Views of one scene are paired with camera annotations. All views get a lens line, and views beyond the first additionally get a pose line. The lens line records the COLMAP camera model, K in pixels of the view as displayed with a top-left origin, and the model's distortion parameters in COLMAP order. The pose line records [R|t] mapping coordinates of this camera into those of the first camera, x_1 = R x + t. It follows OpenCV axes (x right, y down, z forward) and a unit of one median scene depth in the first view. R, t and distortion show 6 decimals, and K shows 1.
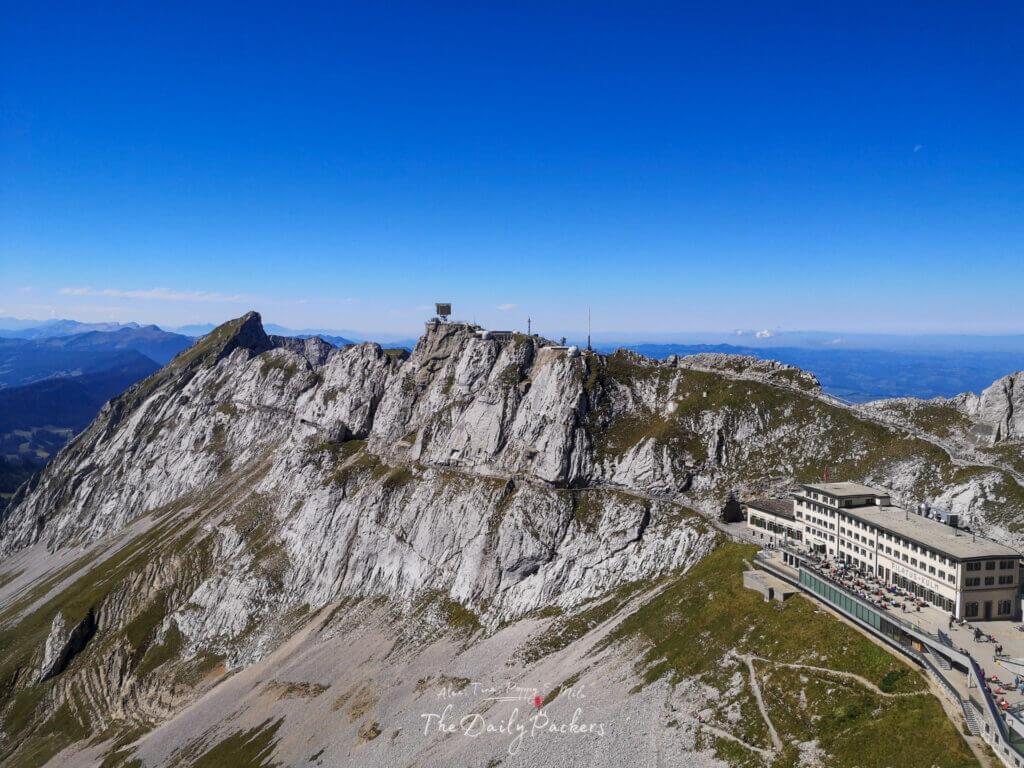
lens RADIAL K [[788.6, 0, 514.8], [0, 788.6, 388.3], [0, 0, 1]] dist [0.103985, -0.137505]
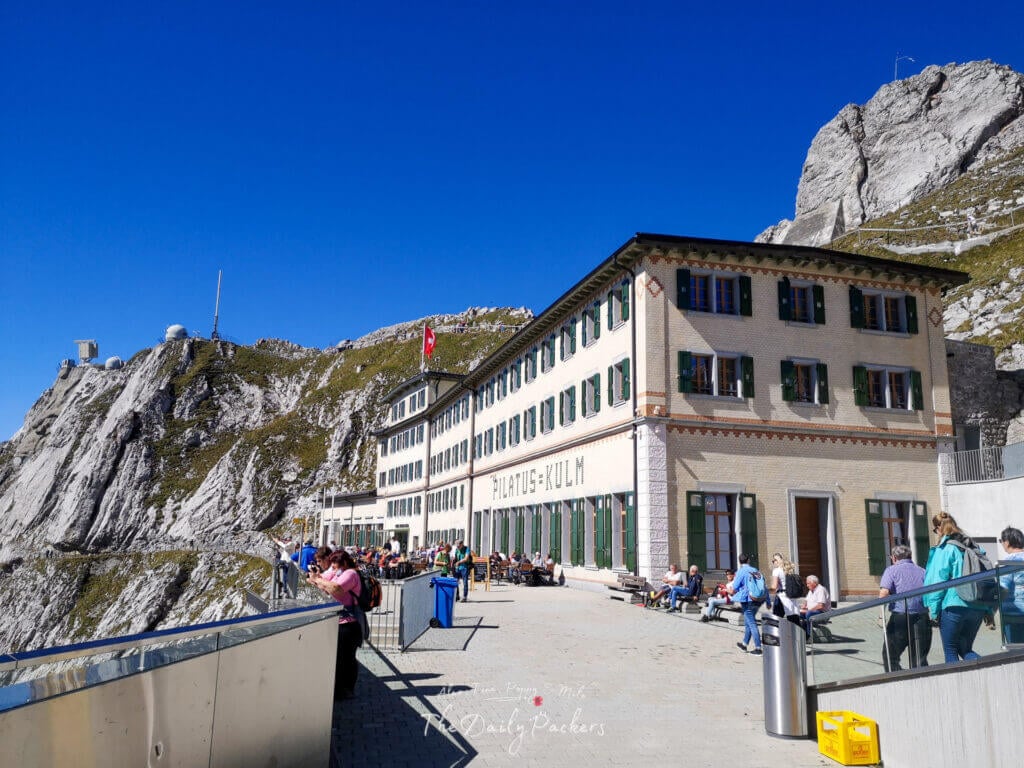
lens RADIAL K [[788.6, 0, 514.8], [0, 788.6, 388.3], [0, 0, 1]] dist [0.103985, -0.137505]
pose [[0.993011, 0.042237, 0.110207, 0.296529], [-0.010315, 0.961258, -0.275456, 0.173868], [-0.117572, 0.272394, 0.954976, 0.489775]]
